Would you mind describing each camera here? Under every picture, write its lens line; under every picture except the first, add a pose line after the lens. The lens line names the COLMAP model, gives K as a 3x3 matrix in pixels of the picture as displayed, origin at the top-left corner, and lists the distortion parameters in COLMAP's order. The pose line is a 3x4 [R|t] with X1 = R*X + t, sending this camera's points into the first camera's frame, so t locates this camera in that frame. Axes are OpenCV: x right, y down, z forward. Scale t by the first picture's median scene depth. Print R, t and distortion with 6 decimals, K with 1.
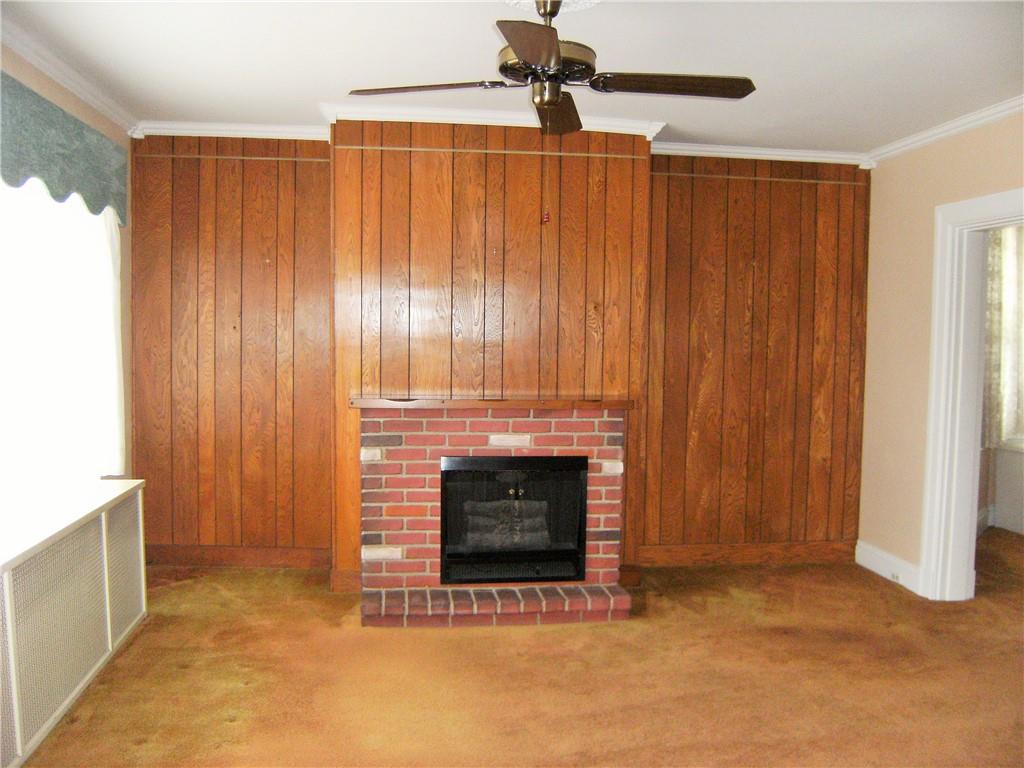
lens RADIAL K [[870.2, 0, 476.8], [0, 870.2, 381.5], [0, 0, 1]] dist [-0.078940, 0.011993]
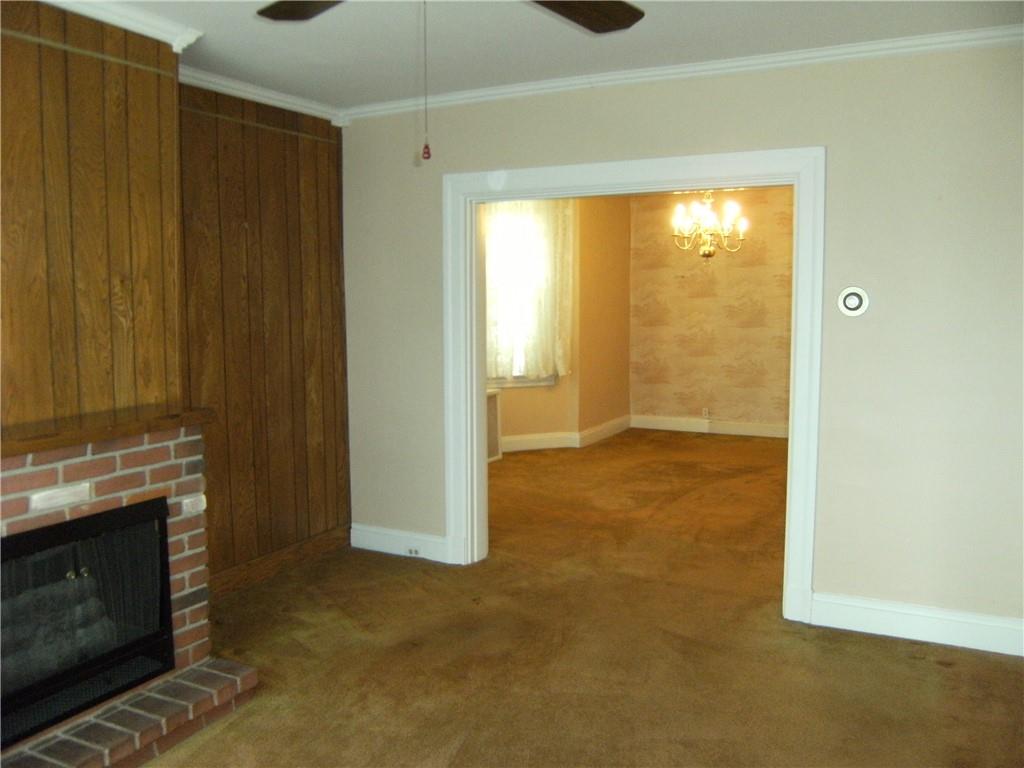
lens RADIAL K [[870.2, 0, 476.8], [0, 870.2, 381.5], [0, 0, 1]] dist [-0.078940, 0.011993]
pose [[0.553865, -0.102530, 0.826270, -0.281938], [0.063175, 0.994703, 0.081083, -0.043808], [-0.830206, 0.007291, 0.557408, 0.384842]]
